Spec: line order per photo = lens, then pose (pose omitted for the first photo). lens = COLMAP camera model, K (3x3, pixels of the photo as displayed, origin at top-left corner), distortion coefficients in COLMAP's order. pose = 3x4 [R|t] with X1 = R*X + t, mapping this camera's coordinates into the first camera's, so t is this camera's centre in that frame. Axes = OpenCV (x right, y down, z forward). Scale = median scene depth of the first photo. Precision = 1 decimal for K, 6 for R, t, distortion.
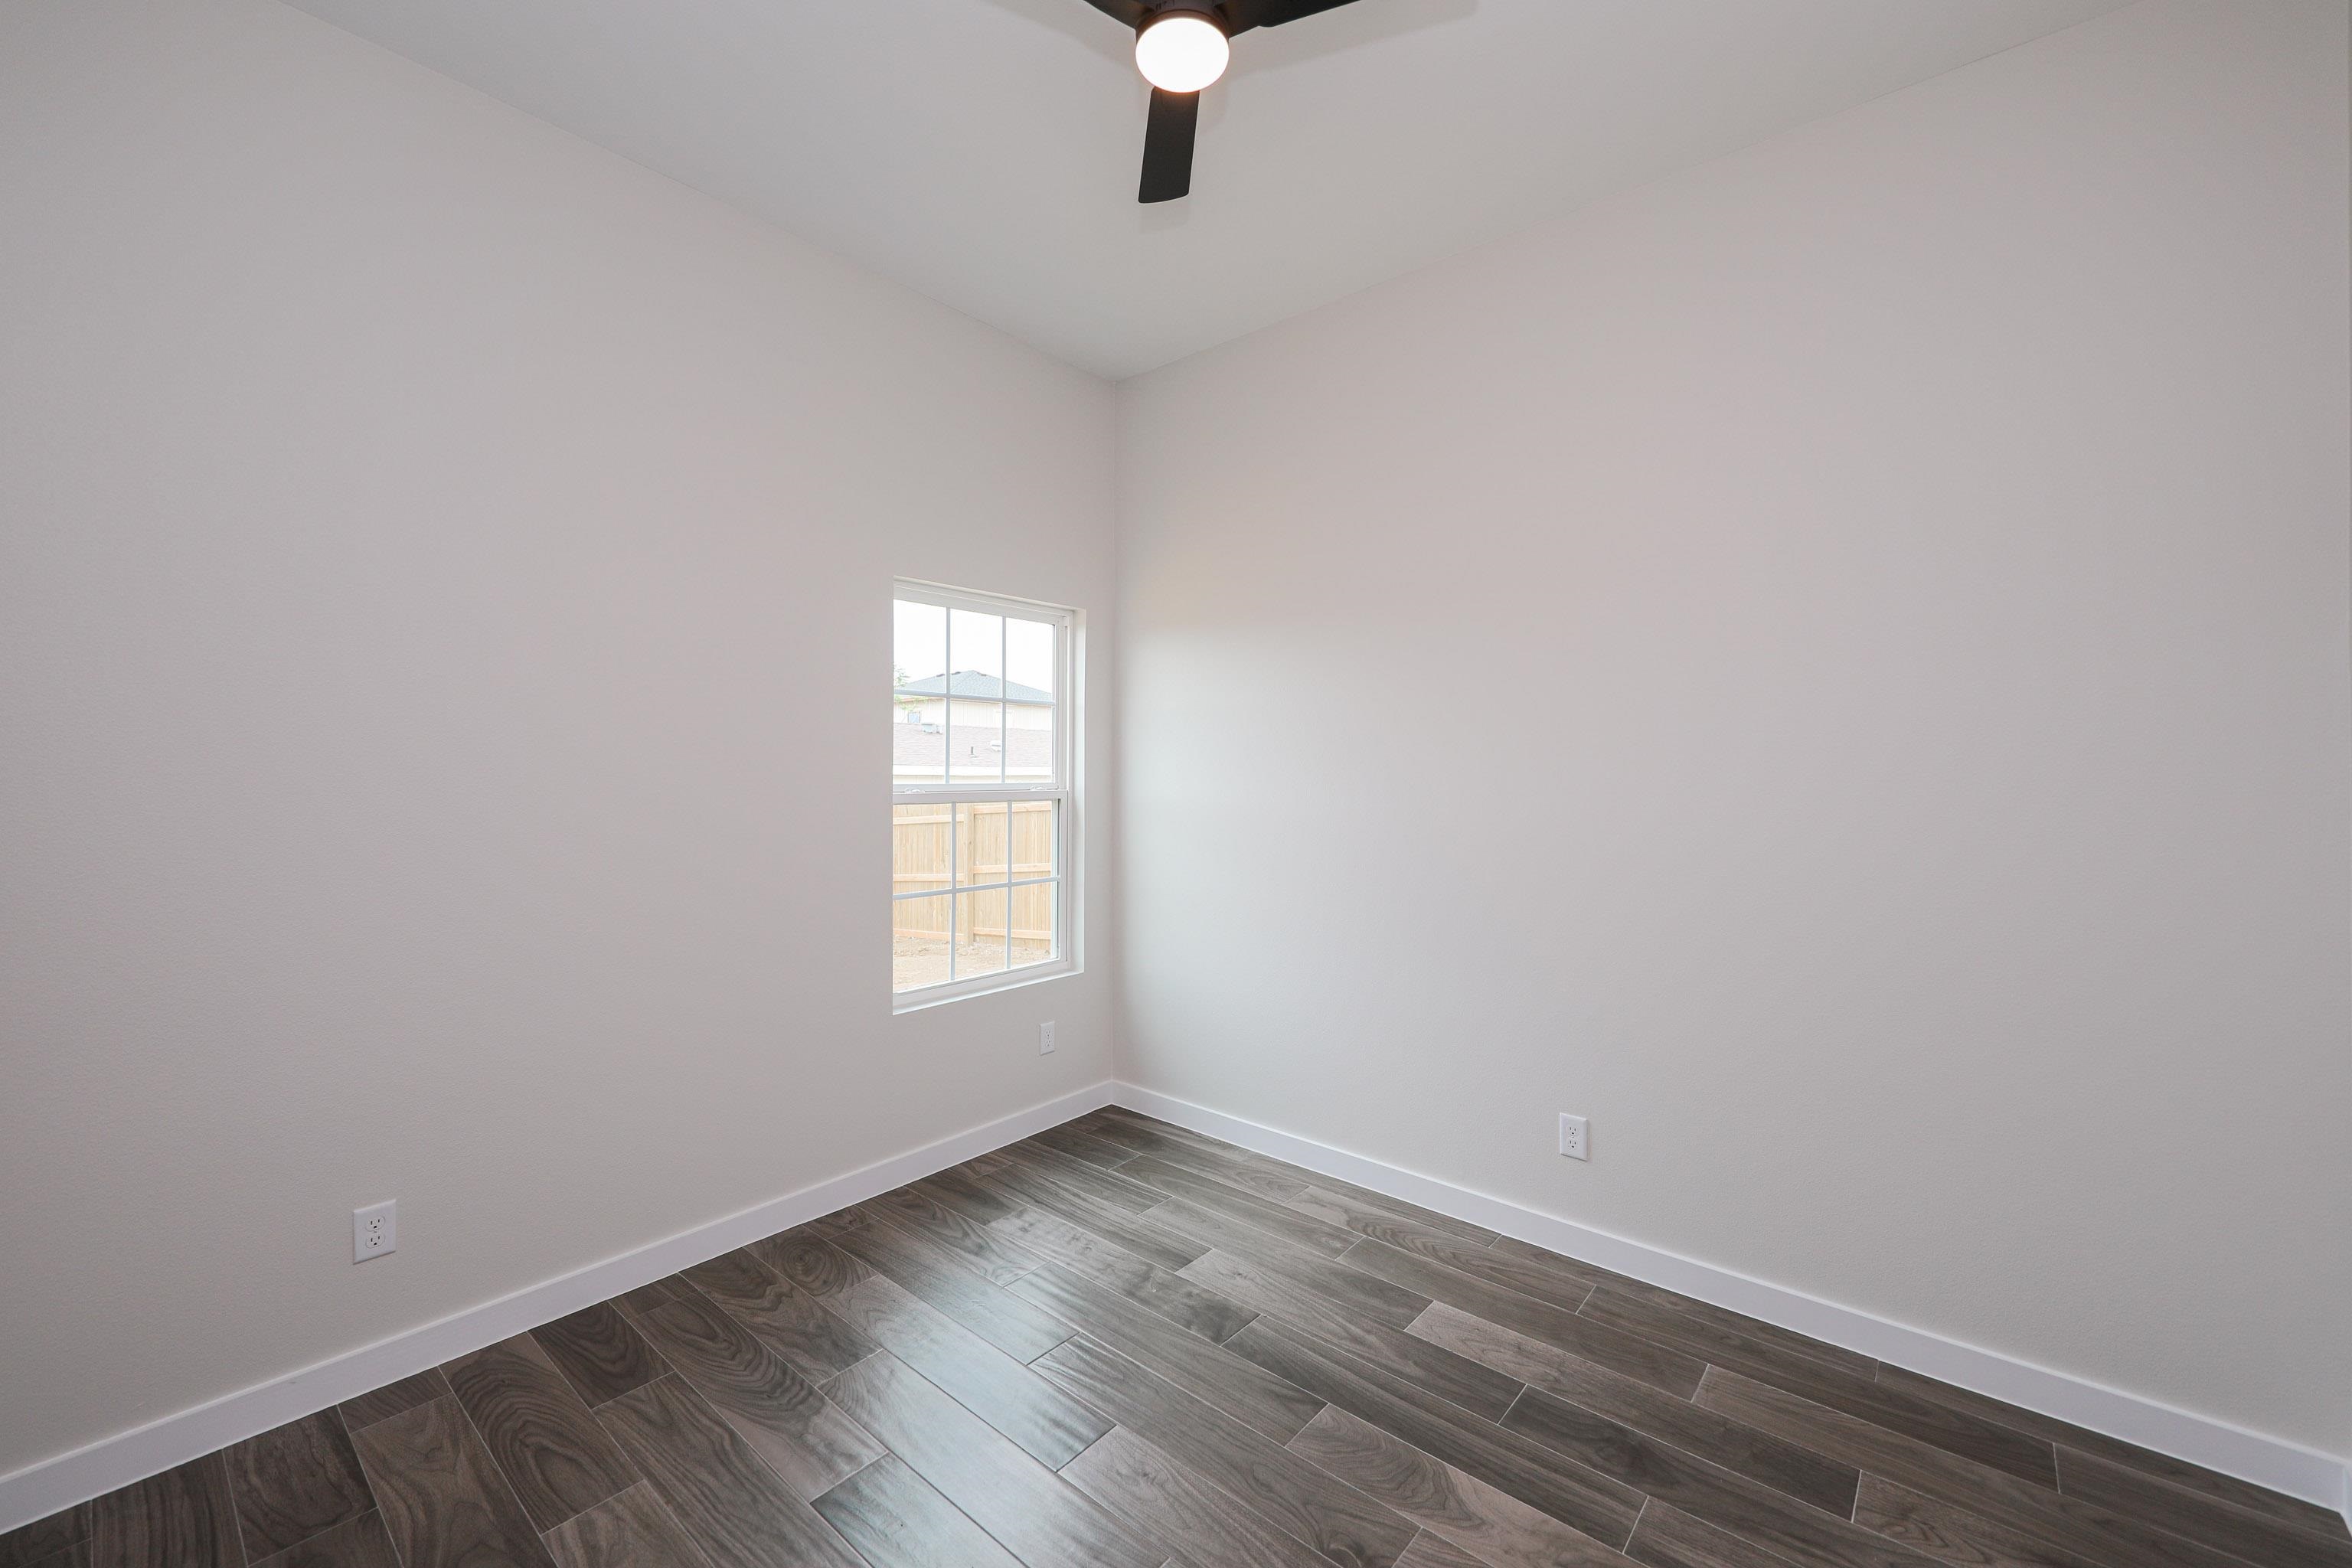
lens RADIAL K [[944.6, 0, 1188.5], [0, 944.6, 772.4], [0, 0, 1]] dist [0.014351, -0.006708]
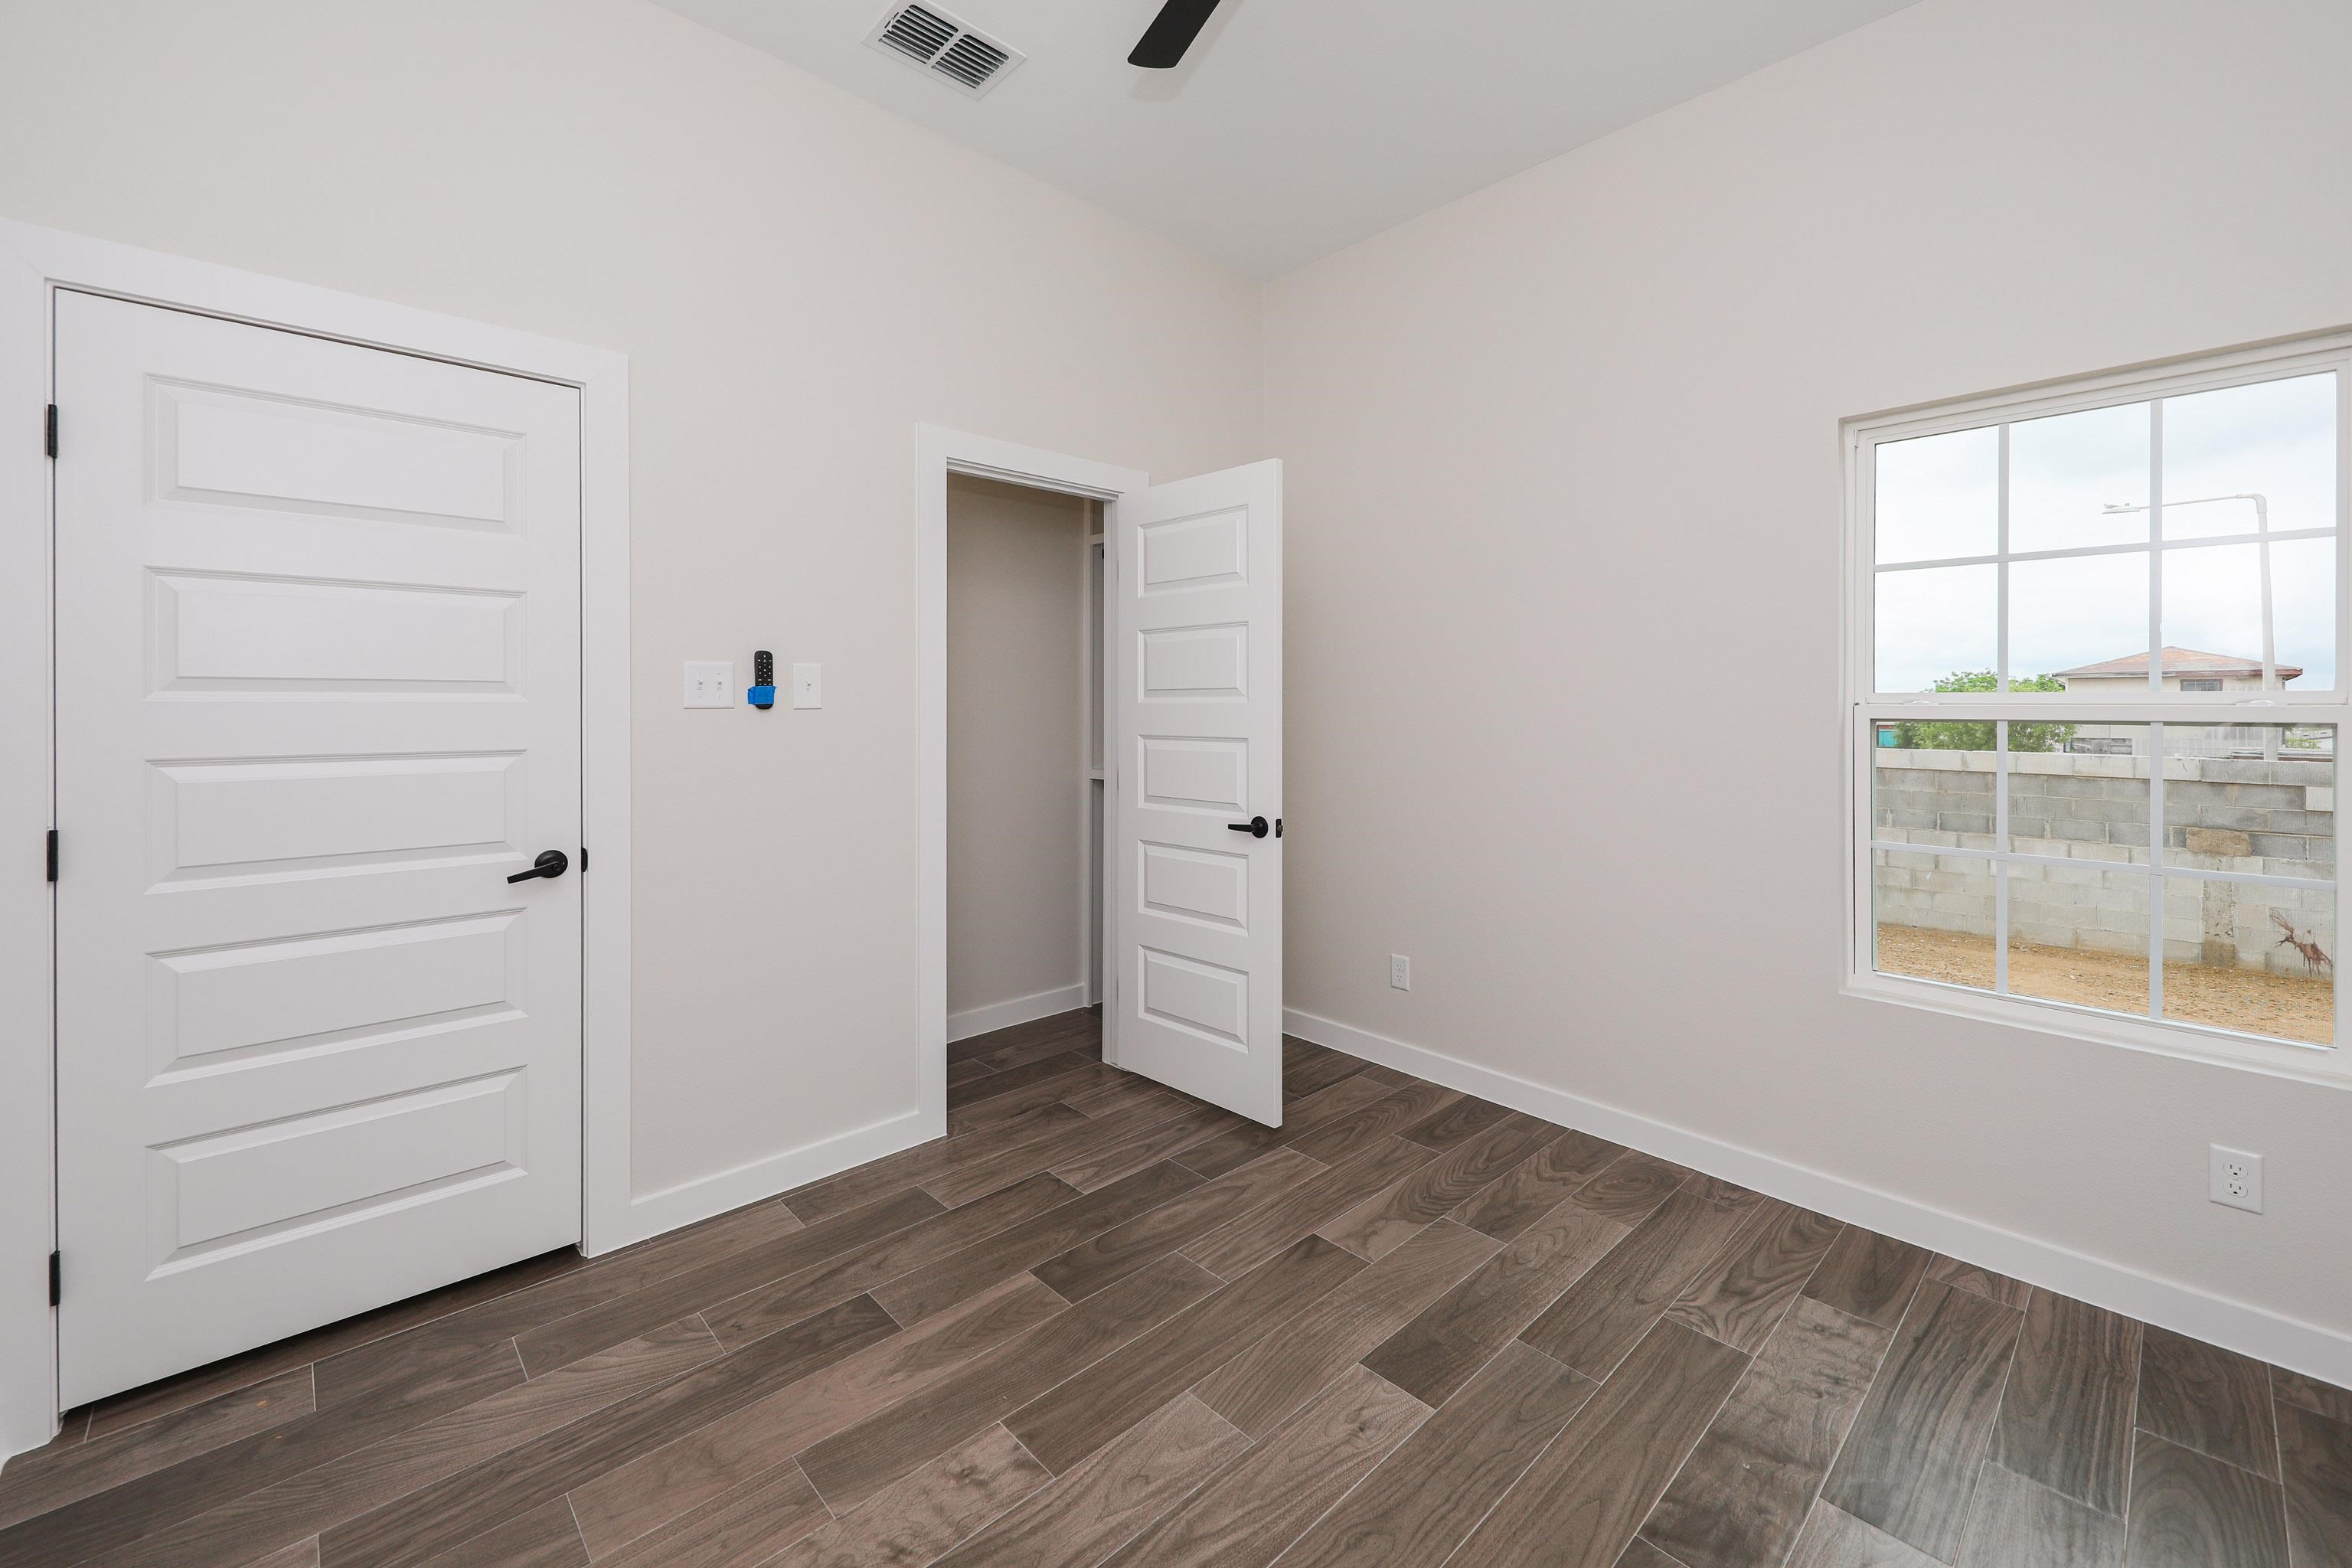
lens RADIAL K [[958.4, 0, 1173.0], [0, 958.4, 704.6], [0, 0, 1]] dist [0.023927, -0.007195]
pose [[-0.116675, 0.001627, -0.993169, 0.705871], [-0.012645, 0.999915, 0.003124, 0.030586], [0.993090, 0.012923, -0.116644, 0.717929]]
